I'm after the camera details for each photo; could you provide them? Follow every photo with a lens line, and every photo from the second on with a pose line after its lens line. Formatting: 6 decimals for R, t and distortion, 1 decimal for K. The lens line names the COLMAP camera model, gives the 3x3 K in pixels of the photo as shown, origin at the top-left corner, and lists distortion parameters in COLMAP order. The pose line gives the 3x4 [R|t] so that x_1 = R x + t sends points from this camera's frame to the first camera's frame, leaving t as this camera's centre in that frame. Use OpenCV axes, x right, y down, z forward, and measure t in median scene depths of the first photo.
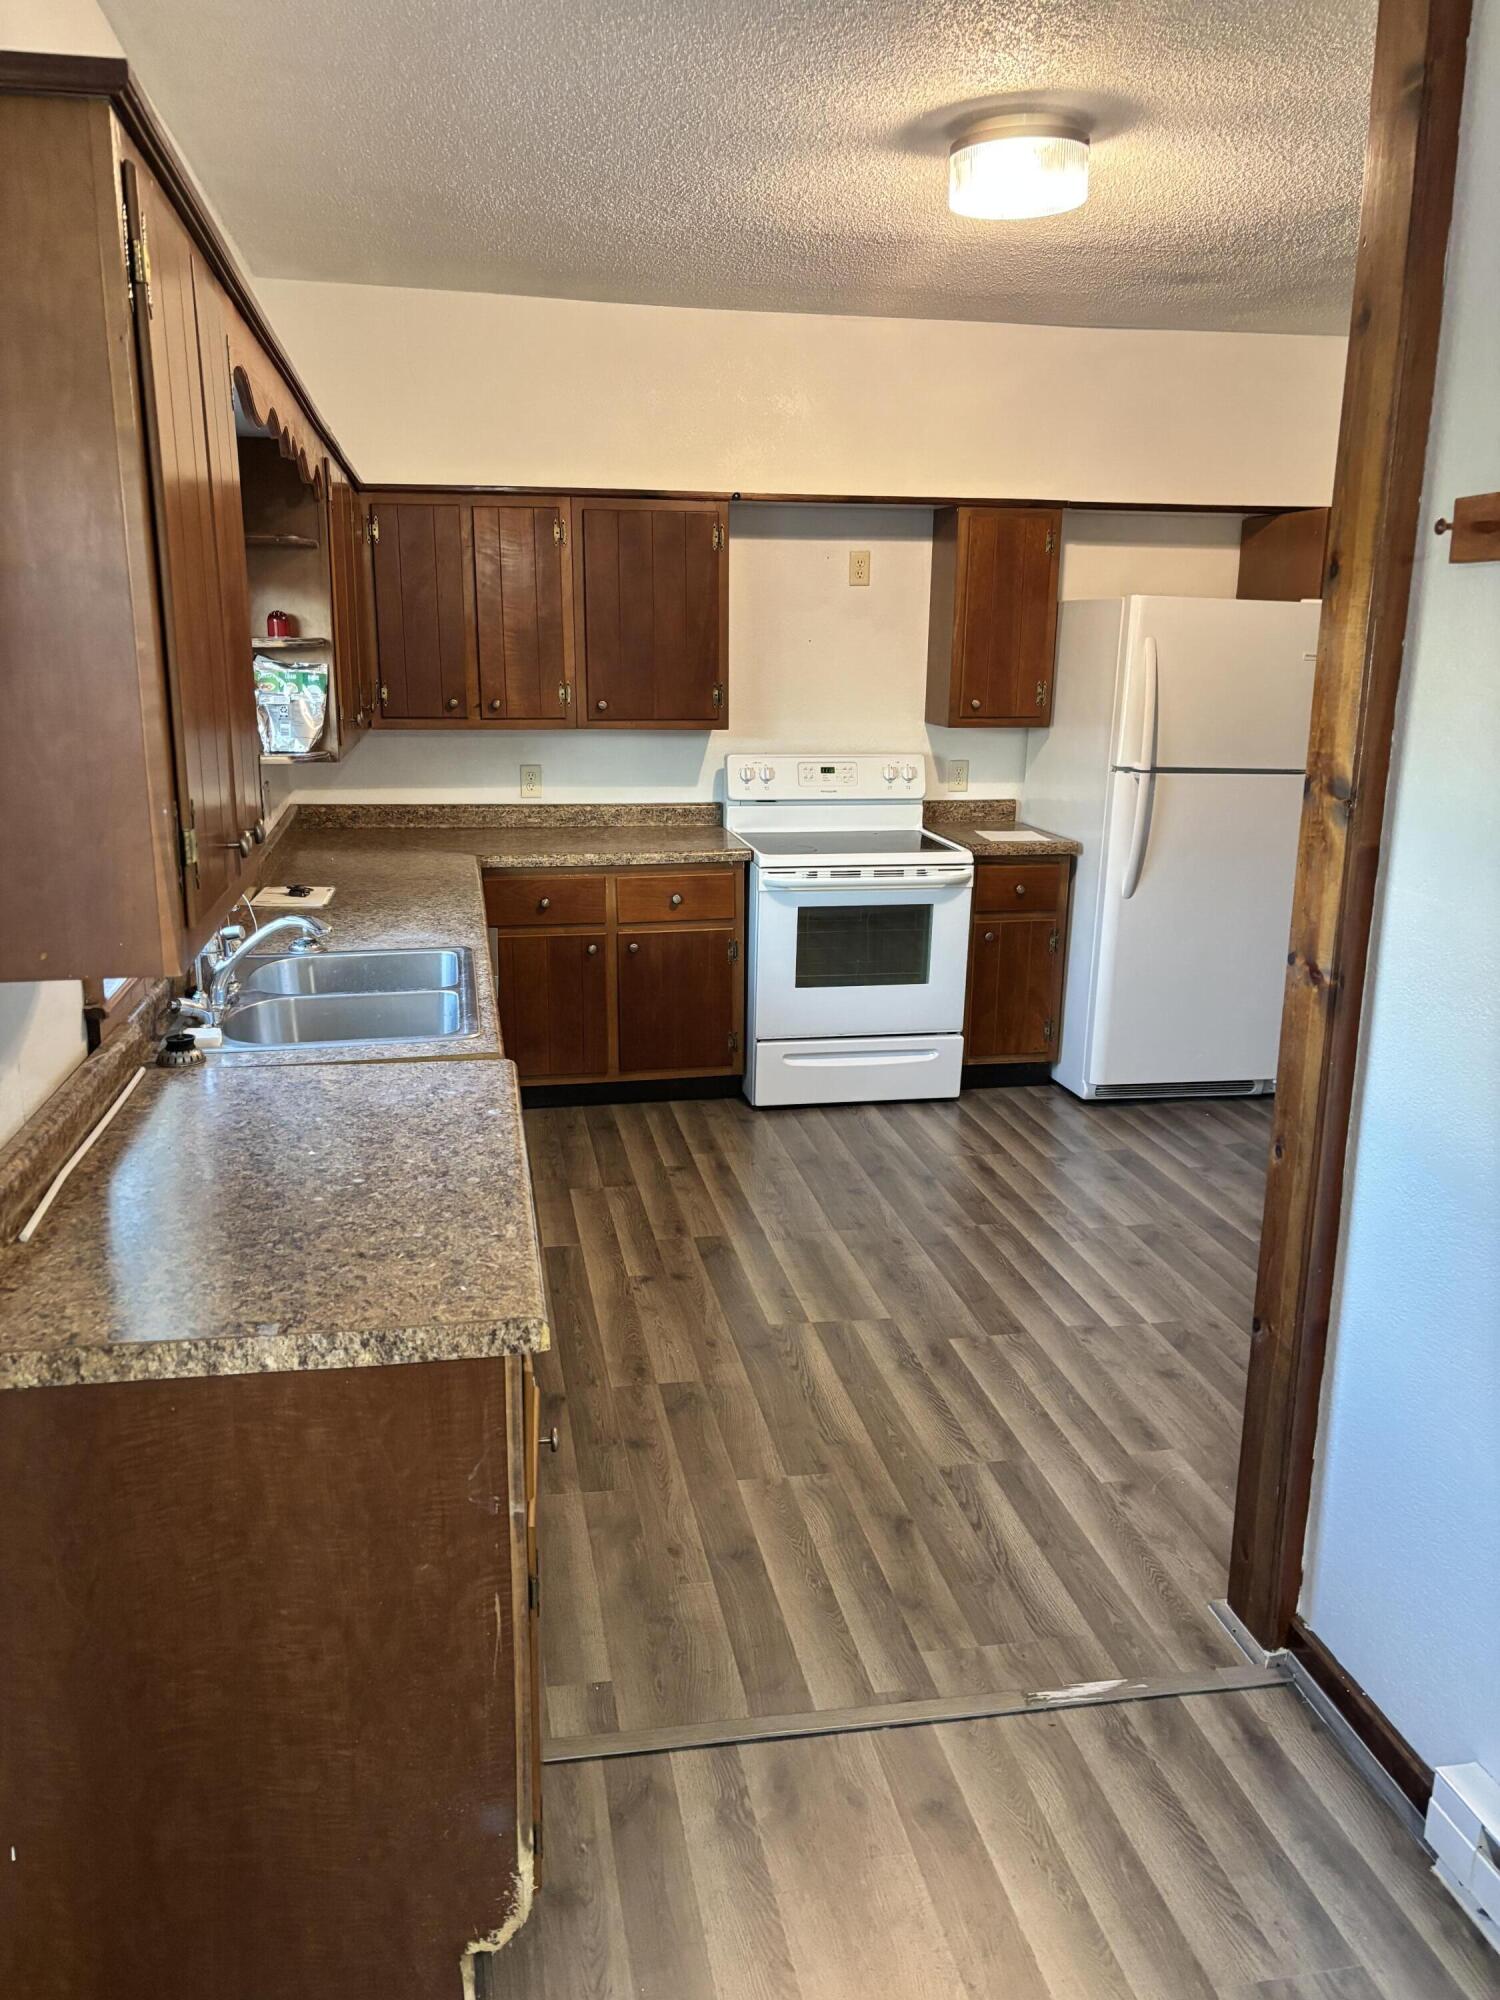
lens RADIAL K [[1523.8, 0, 740.7], [0, 1523.8, 987.9], [0, 0, 1]] dist [0.042674, -0.013354]
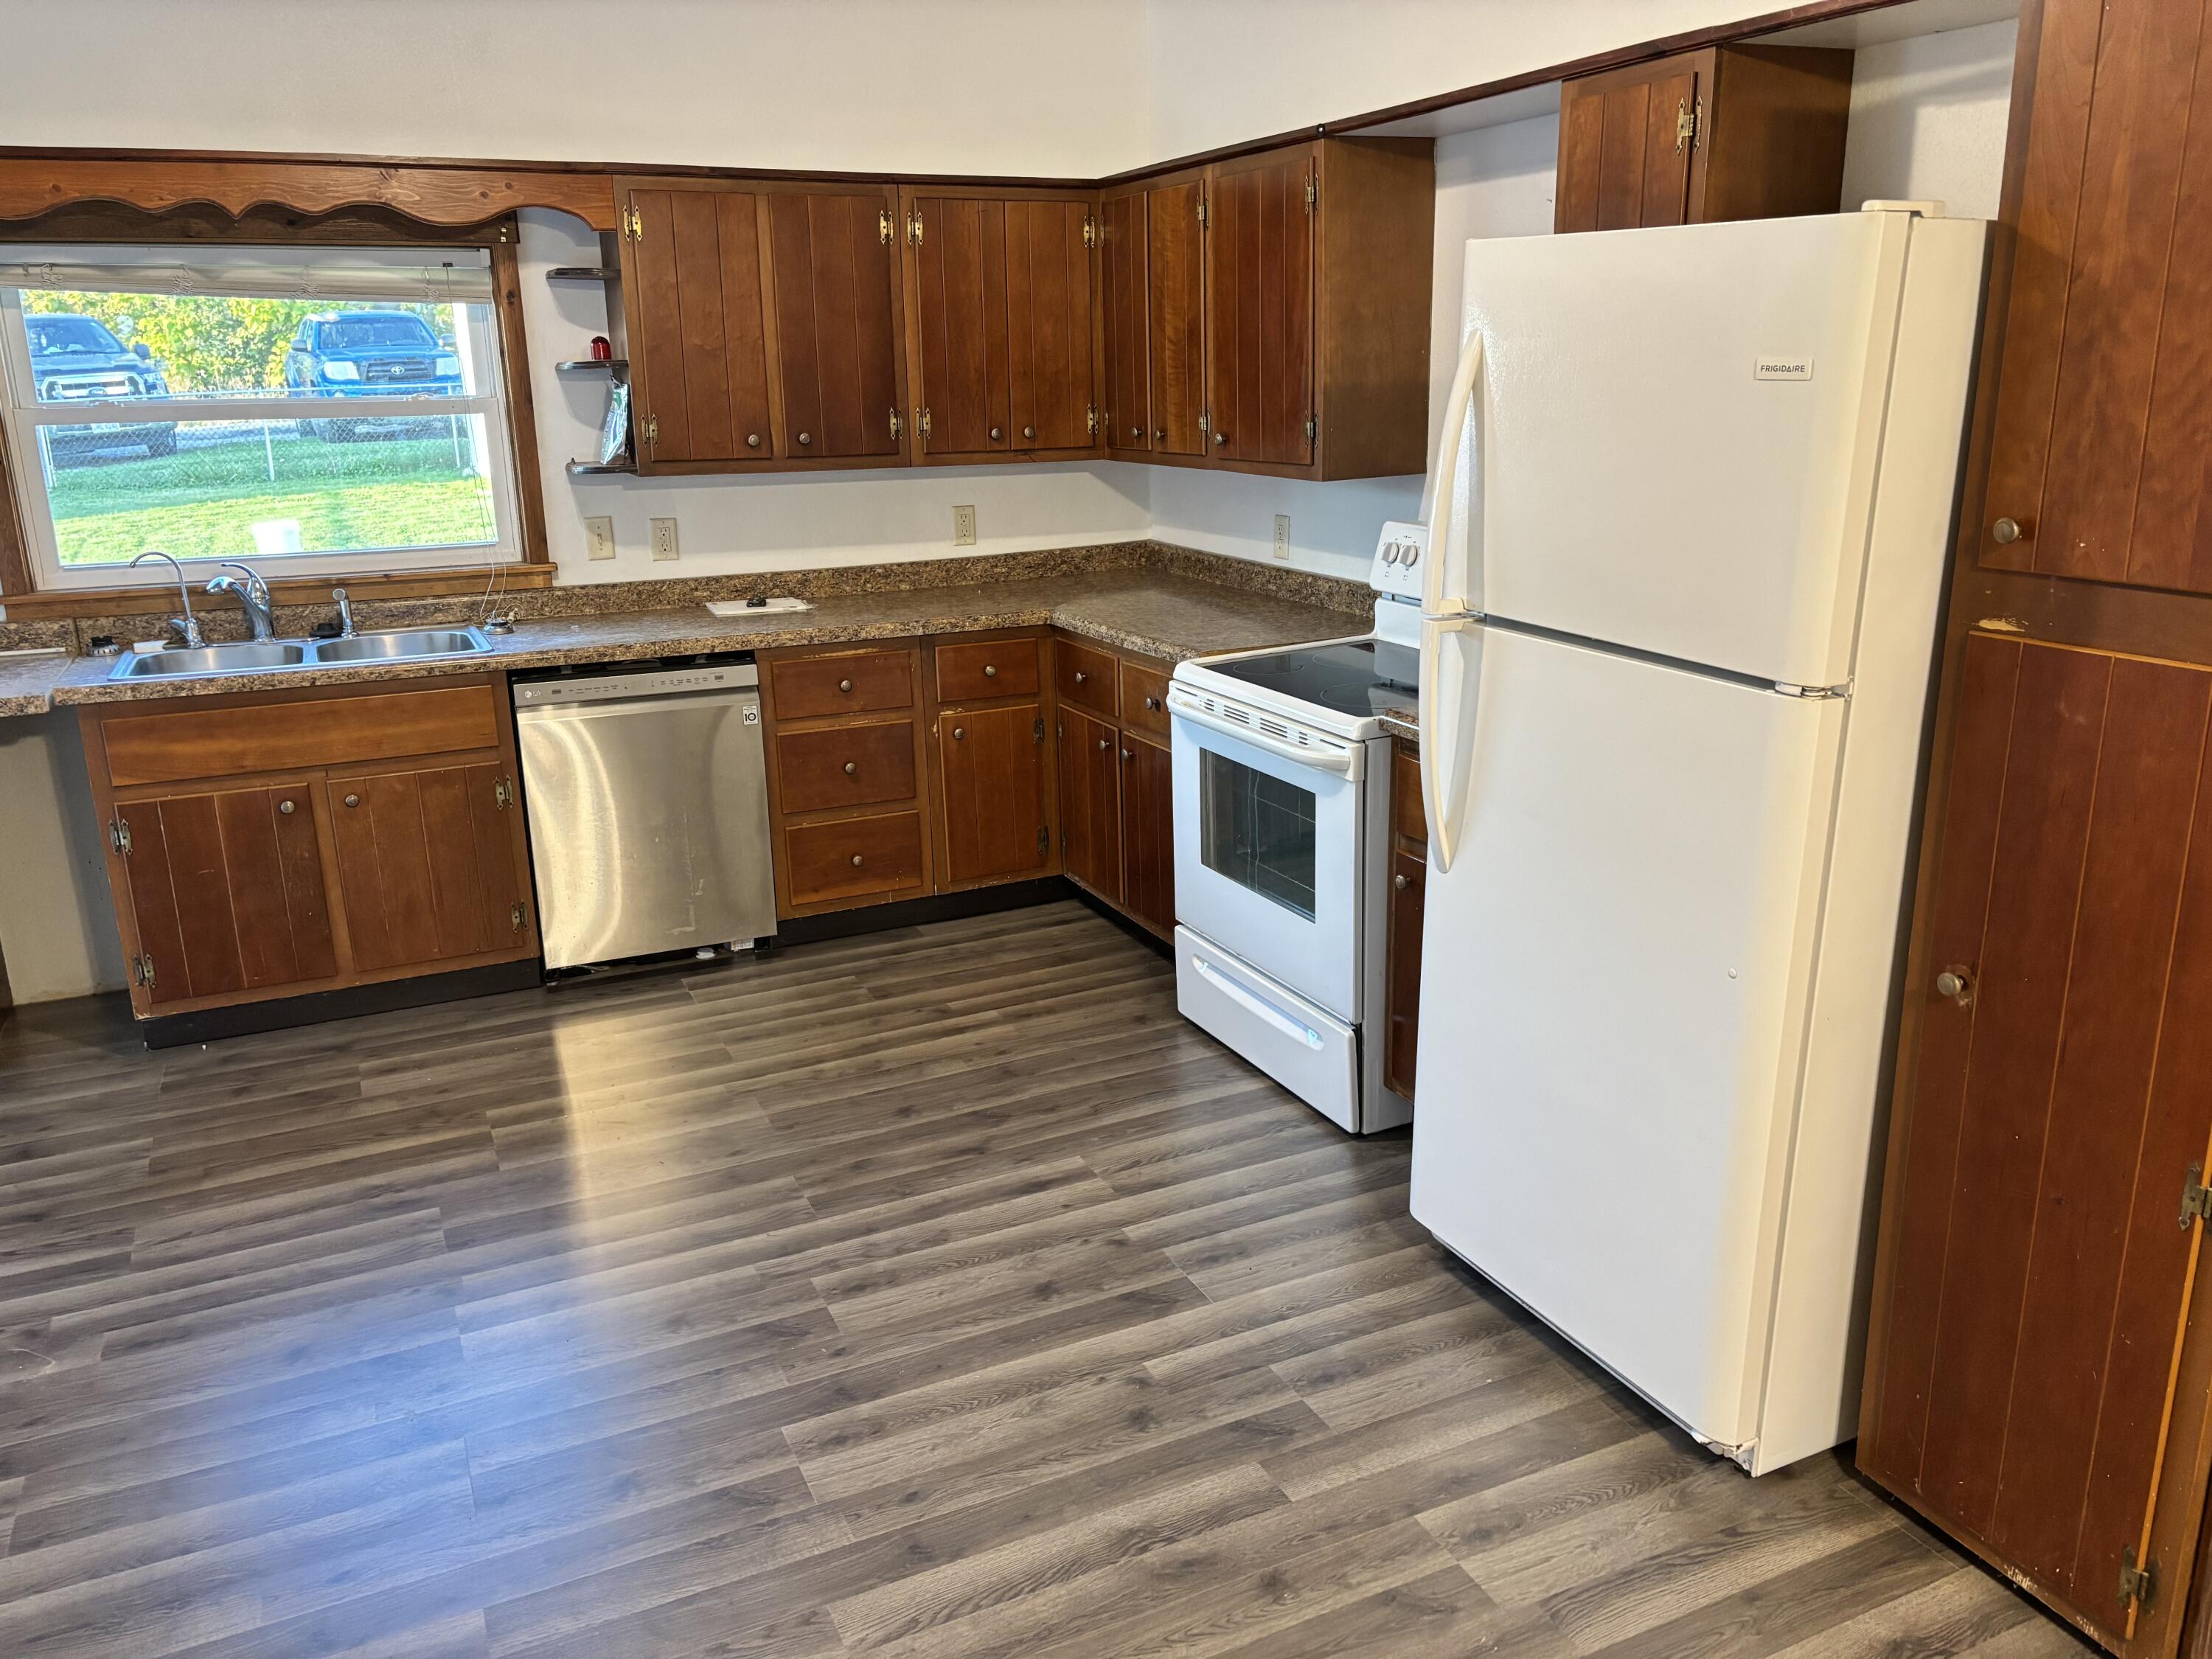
lens RADIAL K [[1685.3, 0, 1096.4], [0, 1685.3, 817.4], [0, 0, 1]] dist [0.042674, -0.013354]
pose [[0.238238, 0.243213, -0.940261, 0.795854], [-0.198833, 0.959844, 0.197900, -0.174733], [0.950636, 0.139808, 0.277030, 0.807212]]
